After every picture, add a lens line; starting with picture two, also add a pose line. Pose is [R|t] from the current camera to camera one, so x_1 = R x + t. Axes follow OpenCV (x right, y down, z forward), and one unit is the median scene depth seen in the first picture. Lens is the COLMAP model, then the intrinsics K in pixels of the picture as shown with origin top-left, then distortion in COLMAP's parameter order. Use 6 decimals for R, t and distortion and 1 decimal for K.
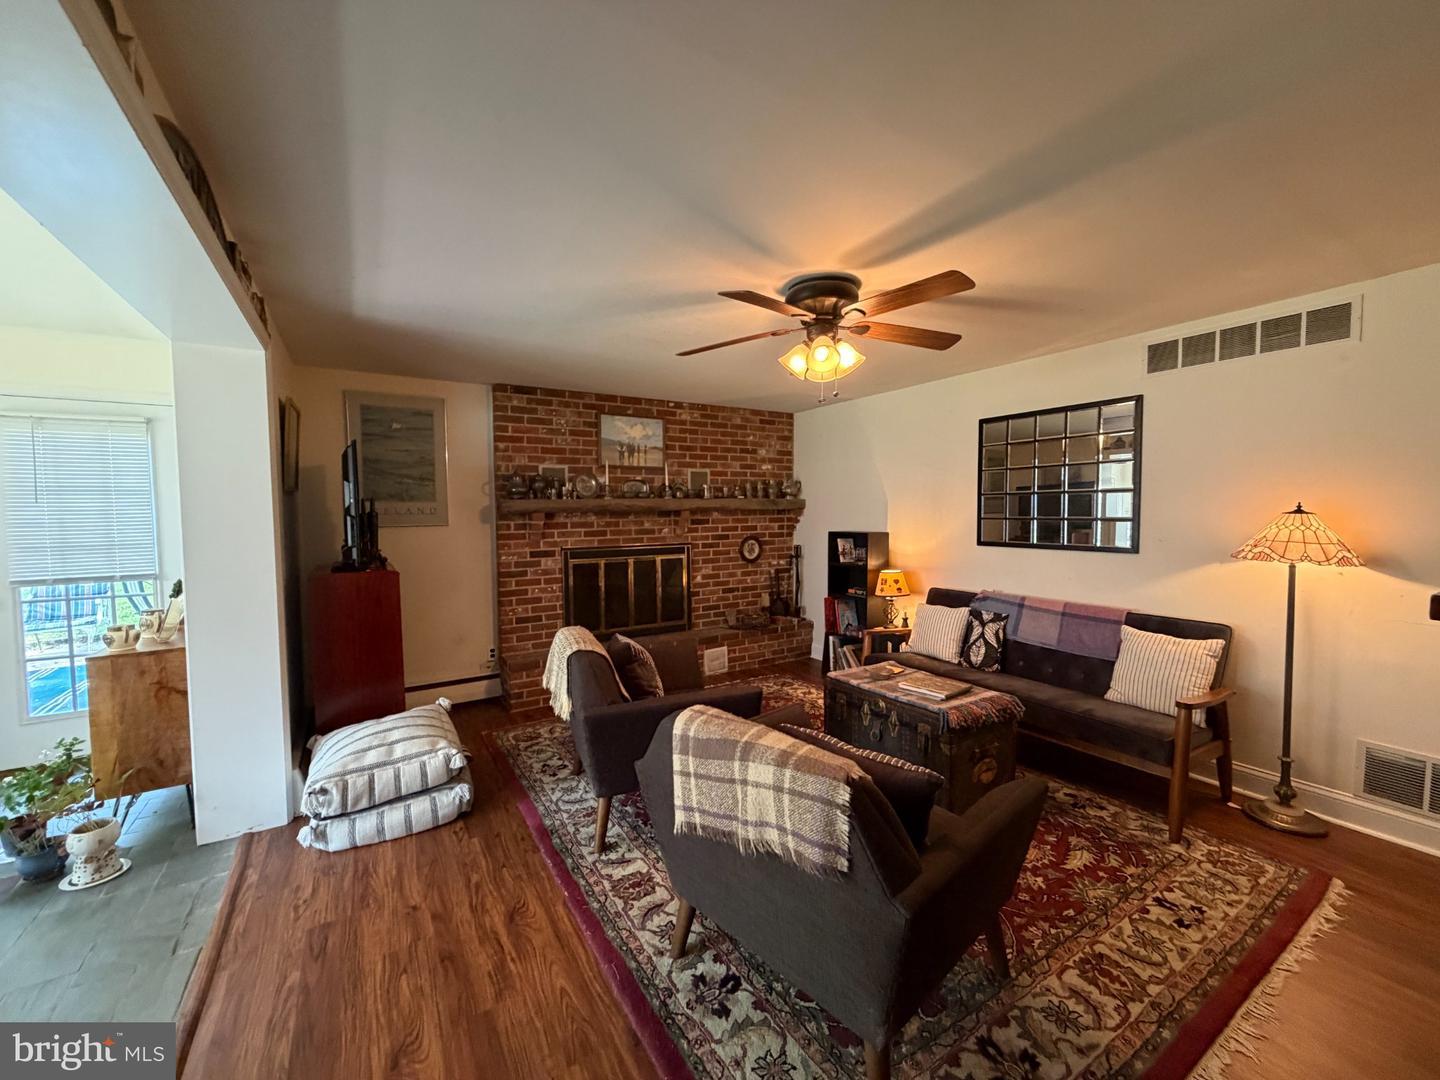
lens RADIAL K [[575.2, 0, 720.0], [0, 575.2, 540.0], [0, 0, 1]] dist [0.000301, -0.000126]
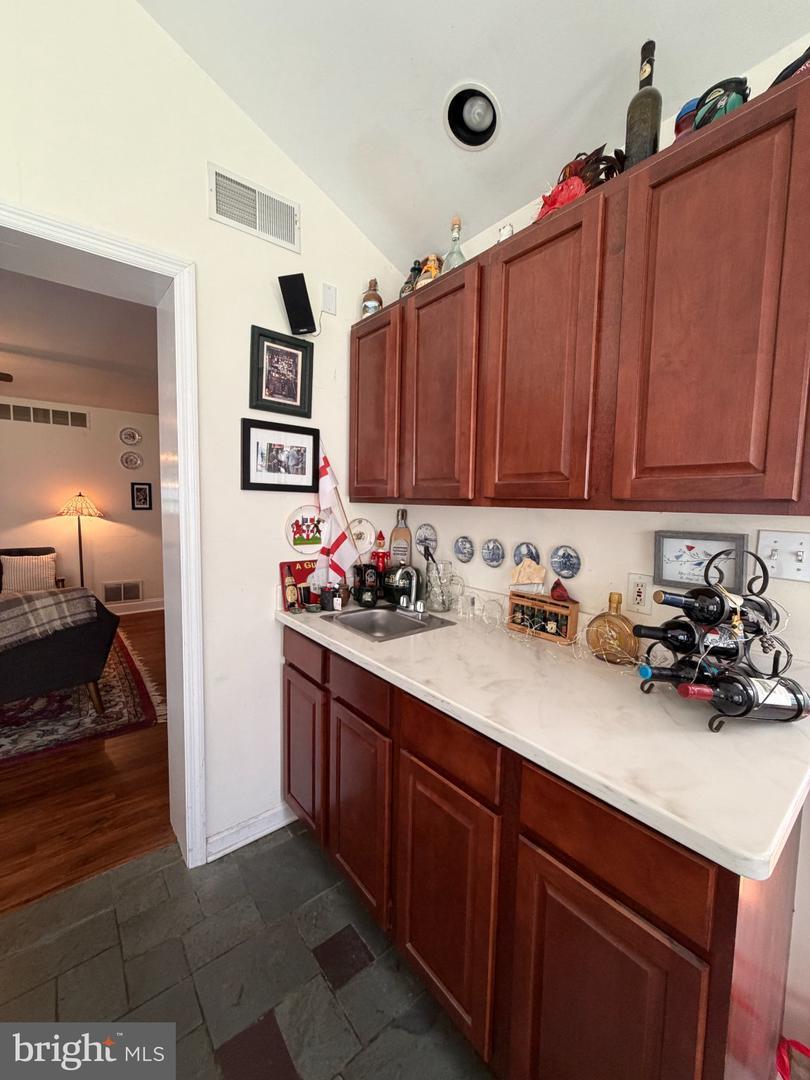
lens RADIAL K [[431.4, 0, 405.0], [0, 431.4, 540.0], [0, 0, 1]] dist [0.000301, -0.000126]
pose [[-0.128044, -0.082262, 0.988351, -1.030338], [0.031328, 0.995721, 0.086934, 0.023758], [-0.991274, 0.042094, -0.124919, -0.143067]]
